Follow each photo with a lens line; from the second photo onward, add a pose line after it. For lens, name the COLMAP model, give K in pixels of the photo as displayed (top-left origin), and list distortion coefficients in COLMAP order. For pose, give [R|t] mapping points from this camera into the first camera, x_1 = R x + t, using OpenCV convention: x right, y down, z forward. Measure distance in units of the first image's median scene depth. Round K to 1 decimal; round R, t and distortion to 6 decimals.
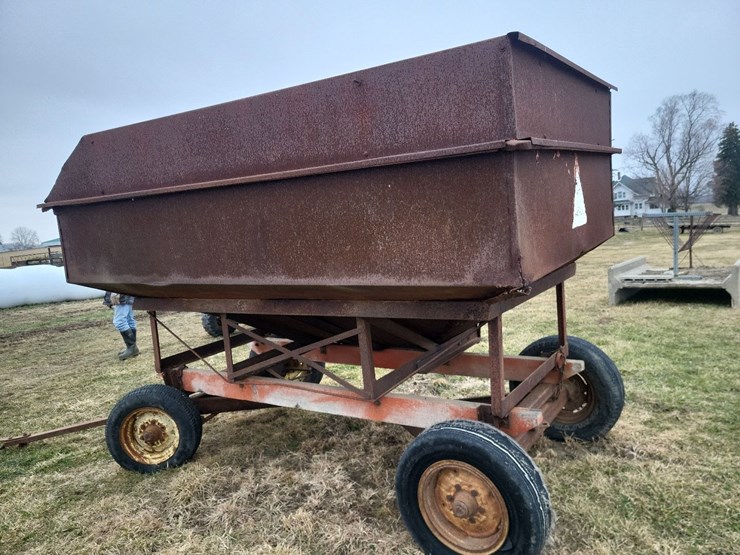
lens RADIAL K [[563.4, 0, 366.1], [0, 563.4, 268.8], [0, 0, 1]] dist [0.062167, -0.051263]
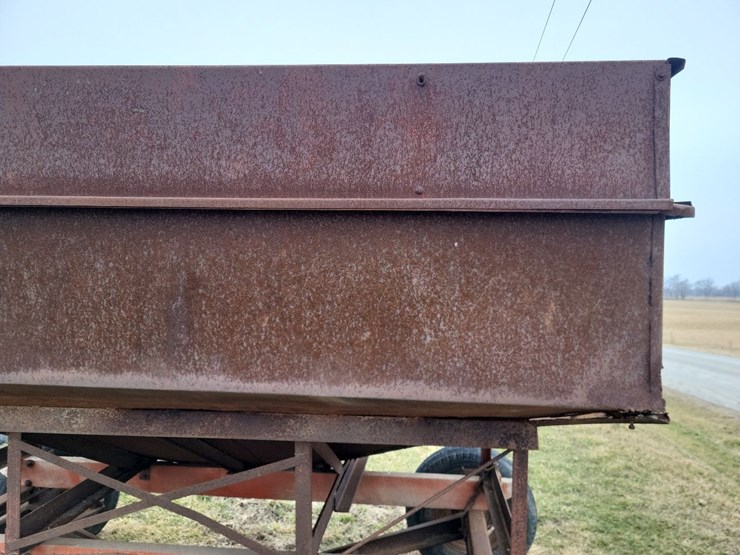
lens RADIAL K [[563.4, 0, 369.6], [0, 563.4, 267.5], [0, 0, 1]] dist [0.062167, -0.051263]
pose [[0.884666, 0.107157, 0.453745, -0.252957], [-0.044501, 0.988193, -0.146609, -0.016316], [-0.464097, 0.109508, 0.878989, 0.364458]]
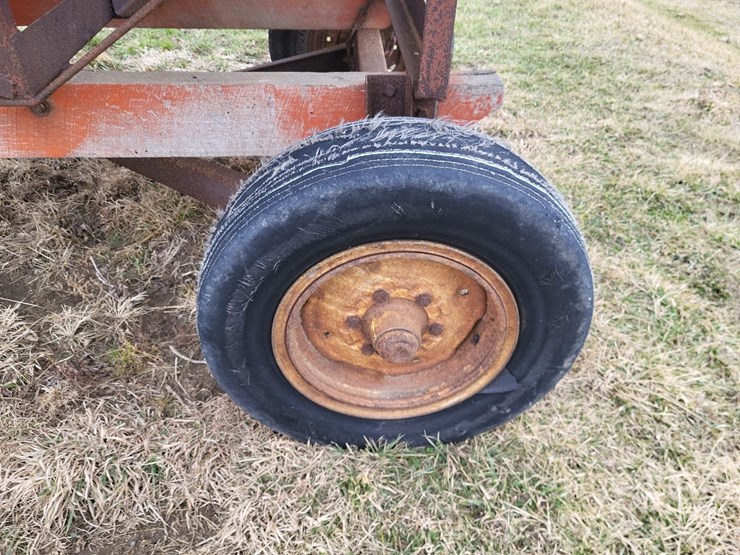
lens RADIAL K [[563.4, 0, 375.4], [0, 563.4, 285.2], [0, 0, 1]] dist [0.062167, -0.051263]
pose [[0.792280, -0.297488, 0.532723, -0.036034], [-0.033005, 0.850917, 0.524263, 0.144489], [-0.609265, -0.432945, 0.664345, 0.615318]]
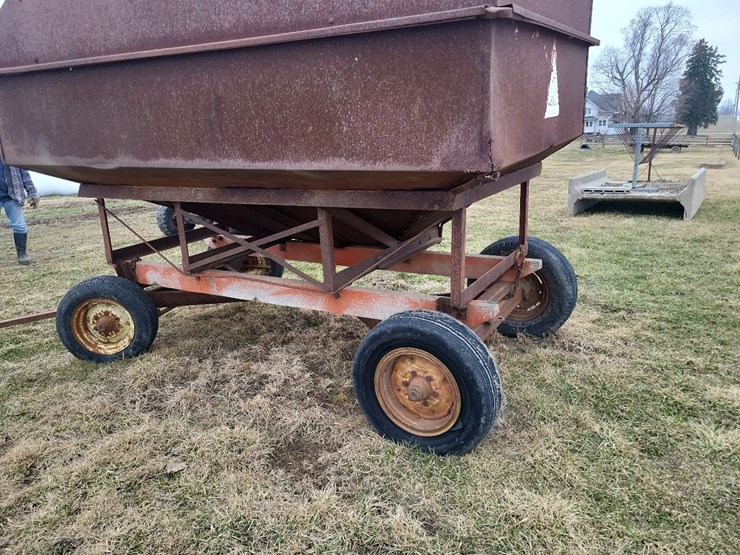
lens RADIAL K [[563.4, 0, 364.3], [0, 563.4, 268.7], [0, 0, 1]] dist [0.062167, -0.051263]
pose [[0.997475, 0.022648, 0.067305, -0.000057], [-0.032836, 0.987470, 0.154350, 0.035820], [-0.062966, -0.156171, 0.985721, 0.026163]]
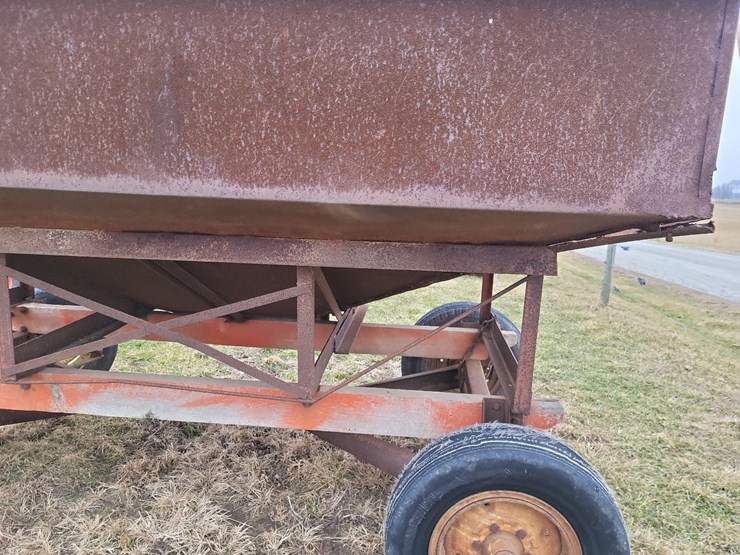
lens RADIAL K [[563.4, 0, 361.7], [0, 563.4, 274.5], [0, 0, 1]] dist [0.062167, -0.051263]
pose [[0.880345, 0.032036, 0.473251, -0.240573], [-0.061766, 0.996964, 0.047408, 0.058555], [-0.470296, -0.070966, 0.879651, 0.422639]]
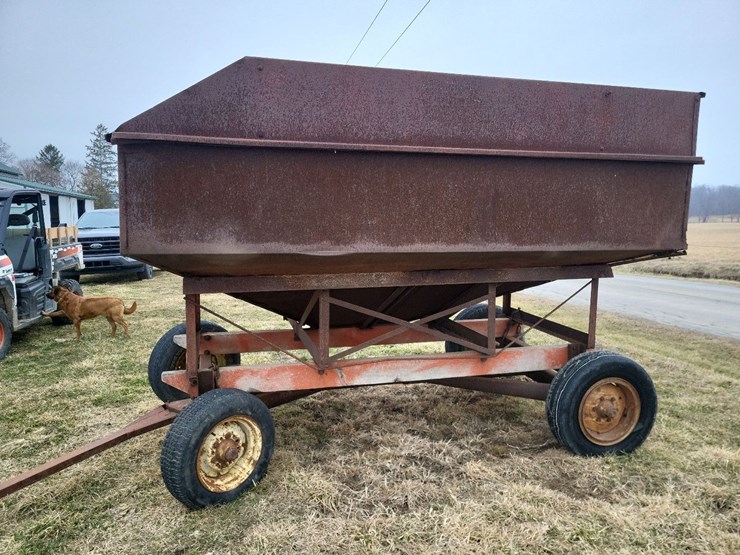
lens RADIAL K [[563.4, 0, 367.3], [0, 563.4, 266.7], [0, 0, 1]] dist [0.062167, -0.051263]
pose [[0.657908, 0.006918, 0.753067, -1.034669], [0.011715, 0.999743, -0.019418, 0.068334], [-0.753007, 0.021598, 0.657657, 0.420051]]
